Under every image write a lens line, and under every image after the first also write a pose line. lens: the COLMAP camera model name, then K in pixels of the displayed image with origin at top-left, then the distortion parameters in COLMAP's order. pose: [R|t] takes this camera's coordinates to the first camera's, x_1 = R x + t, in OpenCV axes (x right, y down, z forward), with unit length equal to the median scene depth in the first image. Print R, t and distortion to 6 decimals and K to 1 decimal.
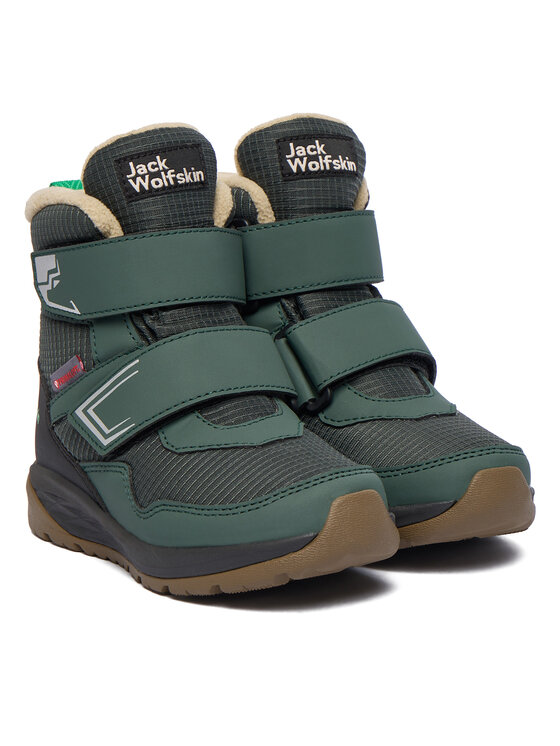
lens RADIAL K [[2435.4, 0, 281.7], [0, 2435.4, 371.6], [0, 0, 1]] dist [0.553700, 0.000000]
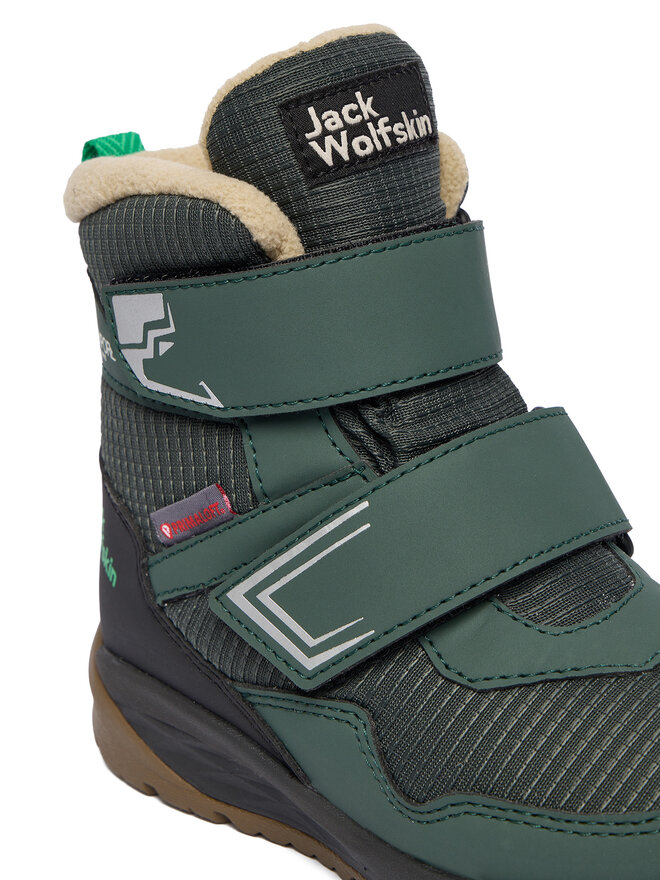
lens RADIAL K [[1991.4, 0, 326.4], [0, 1991.4, 439.0], [0, 0, 1]] dist [-0.025710, 0.000000]
pose [[0.978976, -0.076662, 0.189022, -0.141793], [0.052092, 0.989921, 0.131695, -0.071494], [-0.197213, -0.119079, 0.973102, 0.588228]]
